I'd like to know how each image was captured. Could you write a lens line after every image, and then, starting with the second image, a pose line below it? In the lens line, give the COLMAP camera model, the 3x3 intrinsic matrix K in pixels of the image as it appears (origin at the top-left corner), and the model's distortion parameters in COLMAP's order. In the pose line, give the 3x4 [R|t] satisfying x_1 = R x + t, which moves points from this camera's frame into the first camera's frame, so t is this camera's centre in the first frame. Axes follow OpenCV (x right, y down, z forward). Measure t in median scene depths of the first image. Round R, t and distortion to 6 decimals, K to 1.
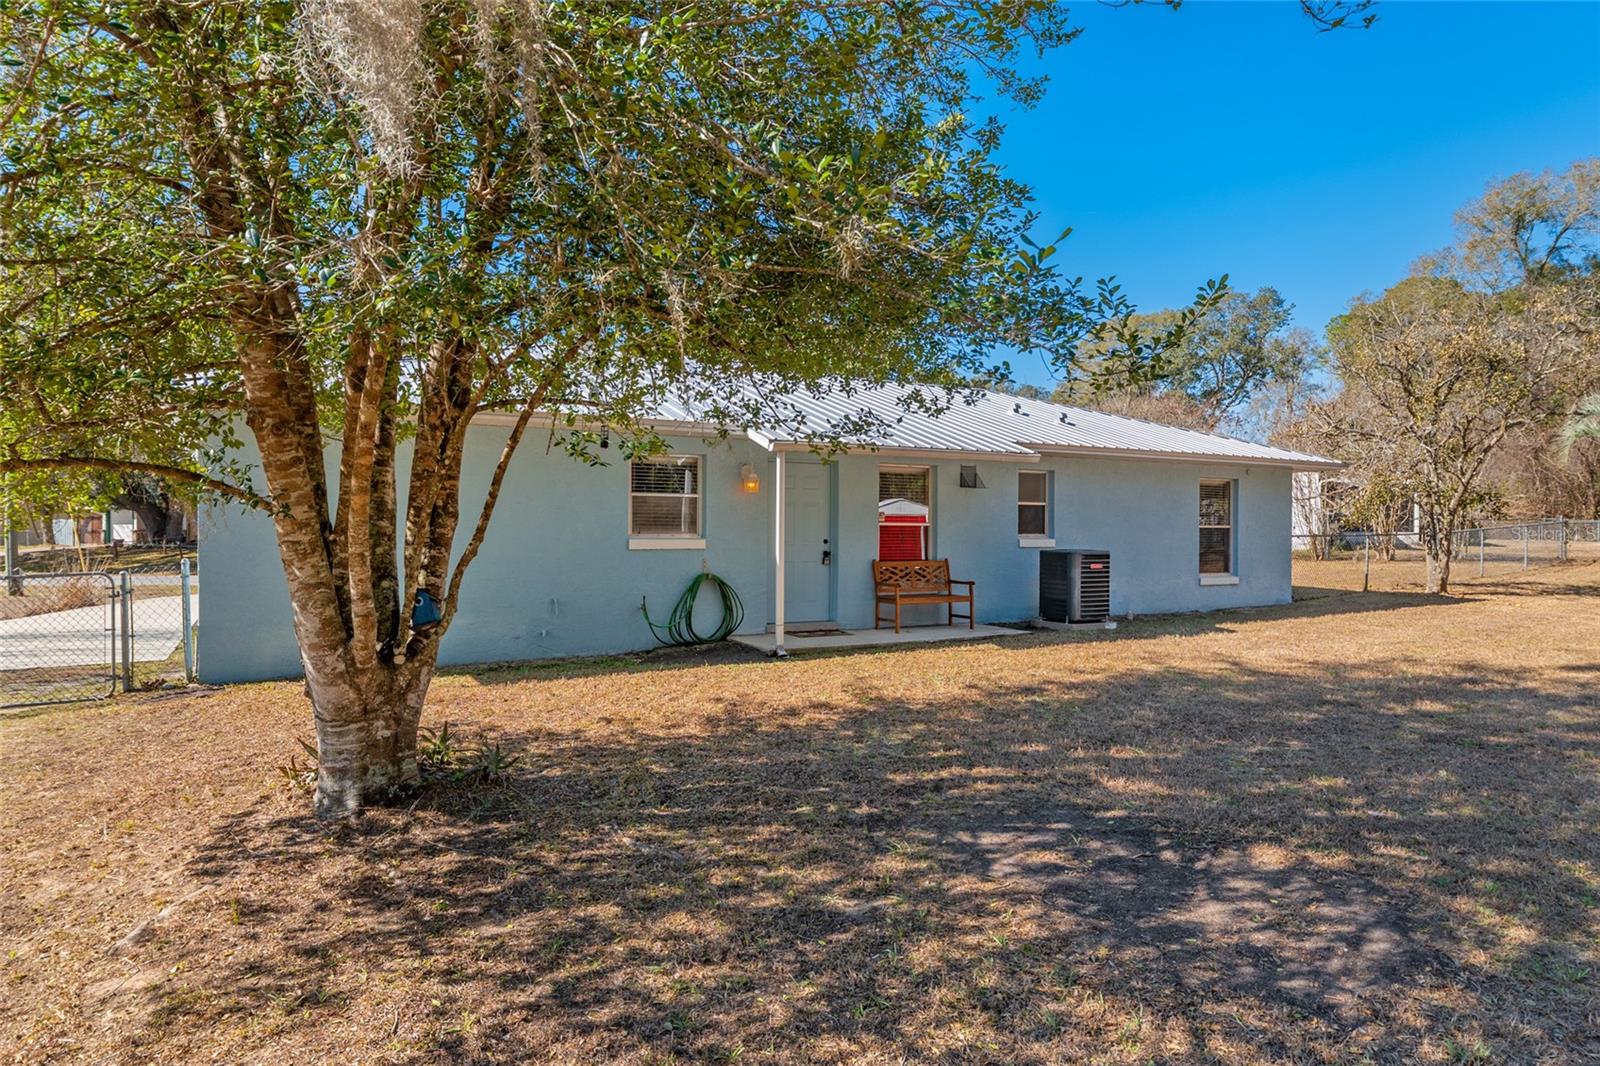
lens RADIAL K [[943.4, 0, 792.0], [0, 943.4, 530.7], [0, 0, 1]] dist [0.004862, 0.002180]
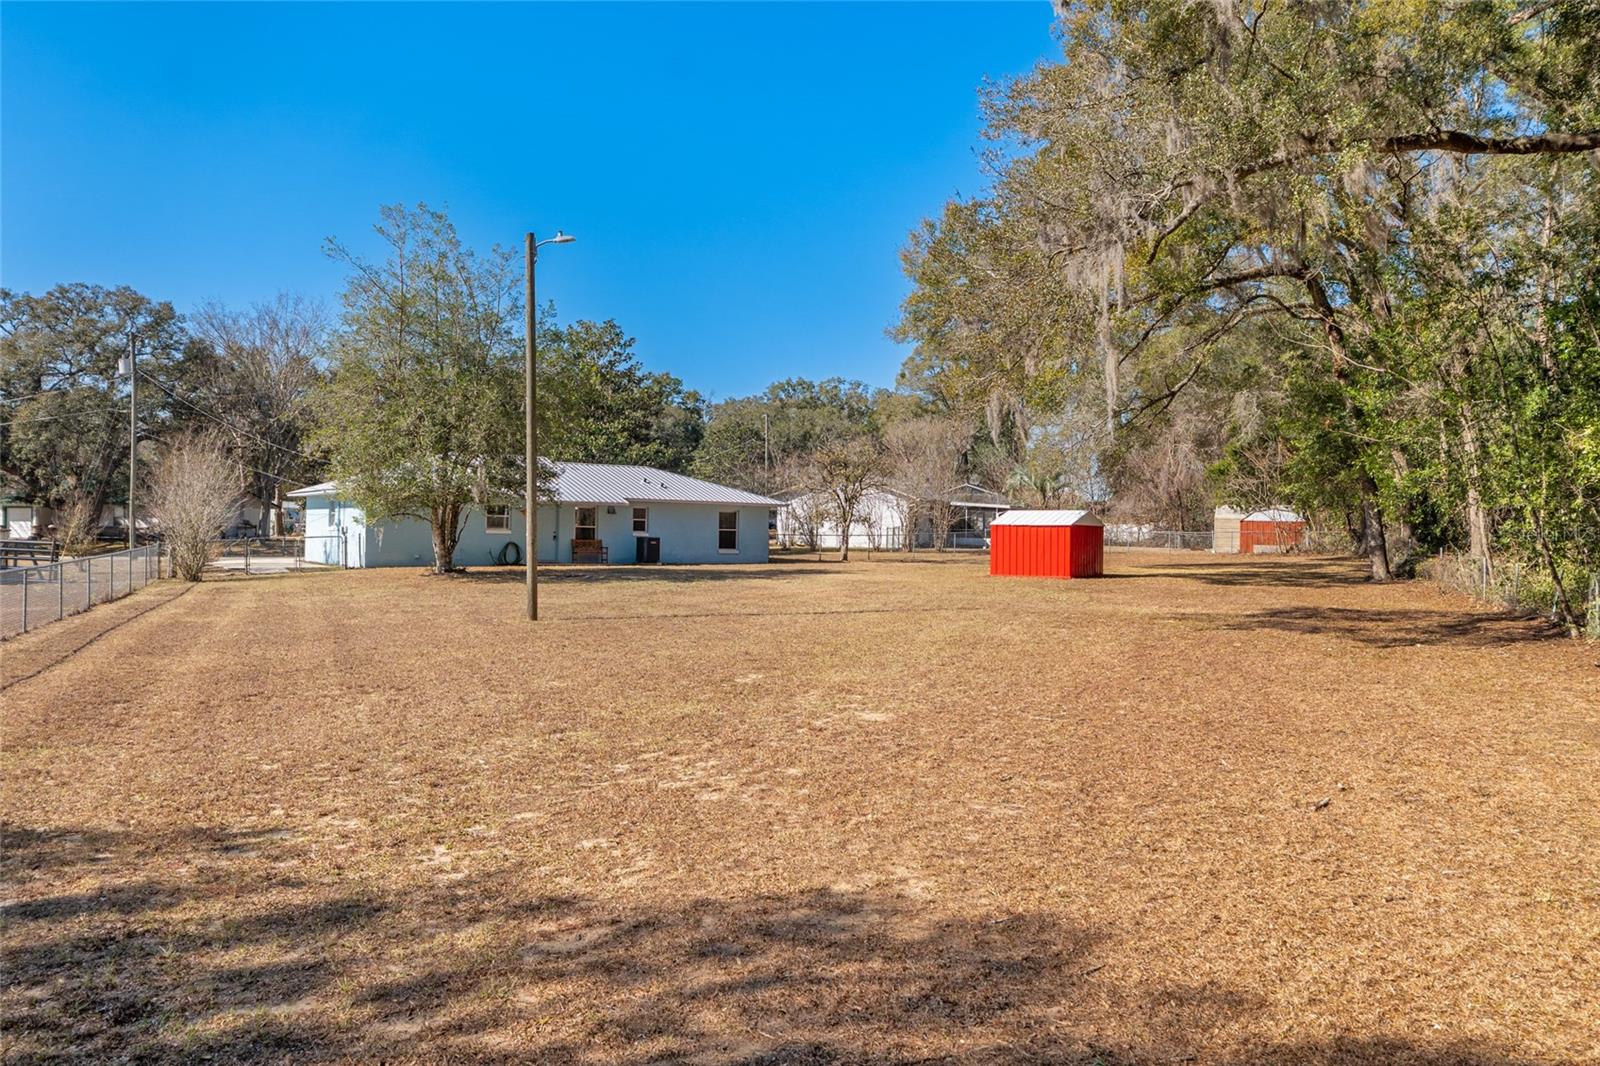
lens RADIAL K [[1210.6, 0, 799.9], [0, 1210.6, 532.9], [0, 0, 1]] dist [0.006630, 0.000269]
pose [[0.993765, 0.013511, 0.110675, 0.346281], [-0.012822, 0.999894, -0.006933, 0.027190], [-0.110757, 0.005470, 0.993832, -2.575315]]
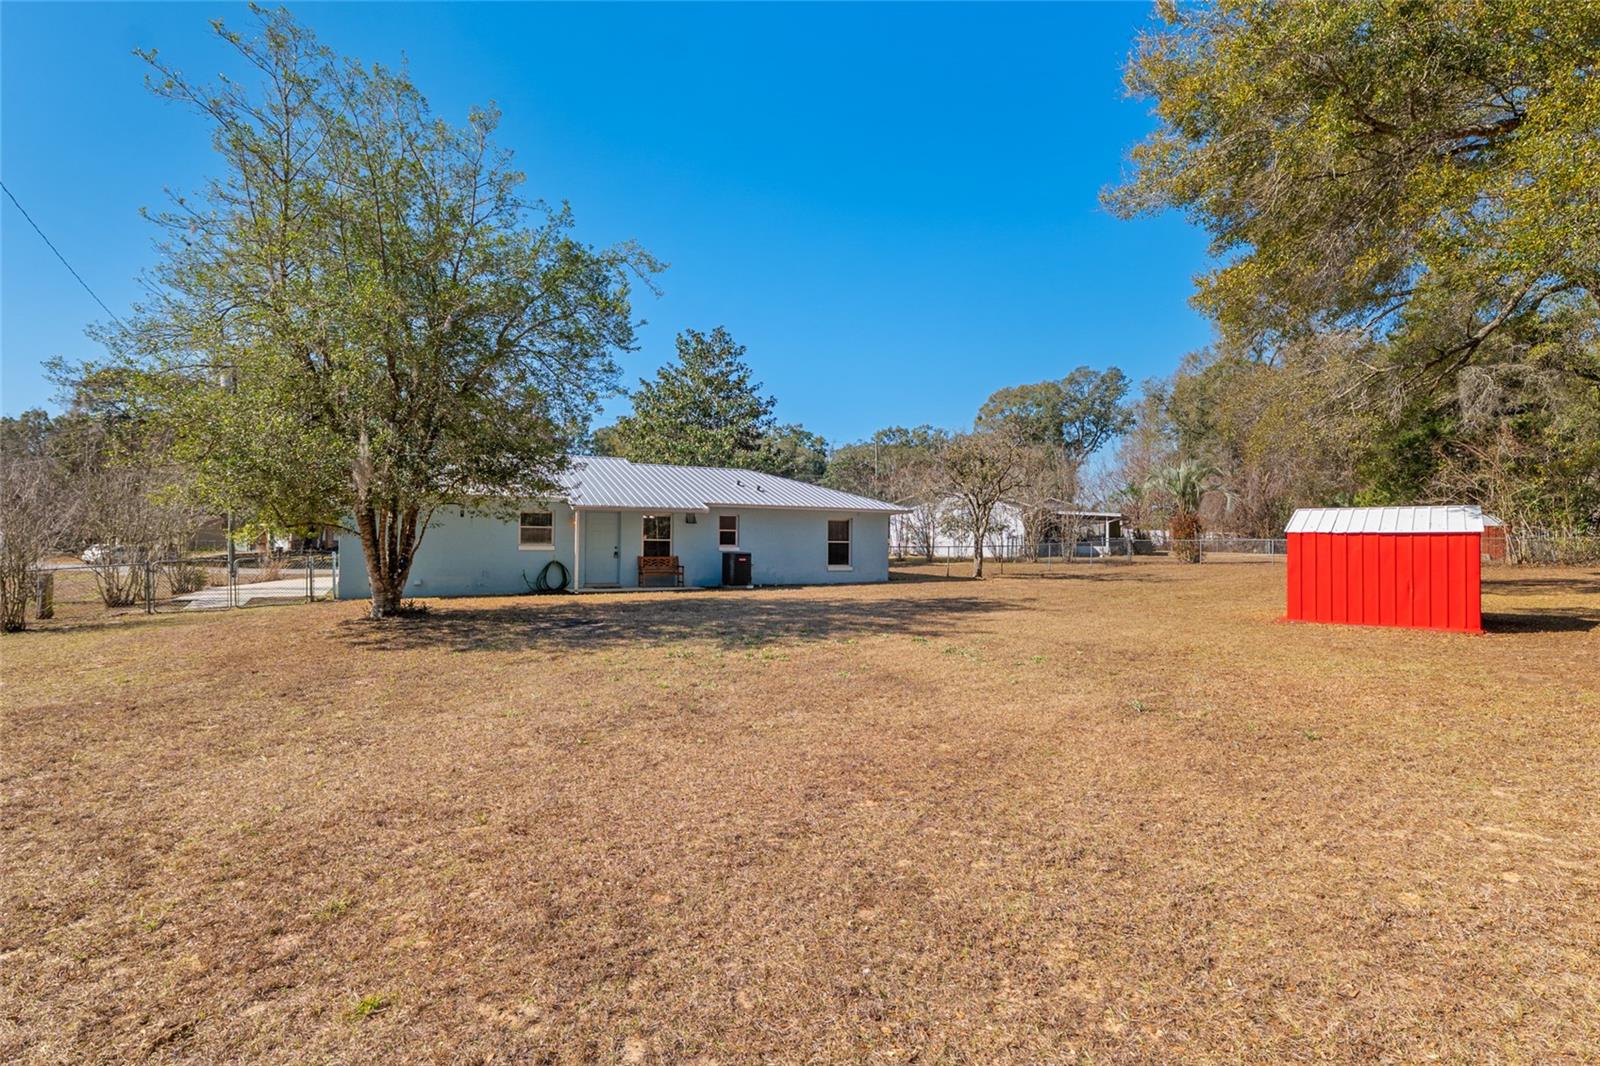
lens RADIAL K [[768.3, 0, 799.3], [0, 768.3, 535.4], [0, 0, 1]] dist [-0.000447, -0.000392]
pose [[0.999927, 0.004787, -0.011062, 0.460308], [-0.004914, 0.999923, -0.011425, 0.001122], [0.011007, 0.011479, 0.999874, -0.763273]]
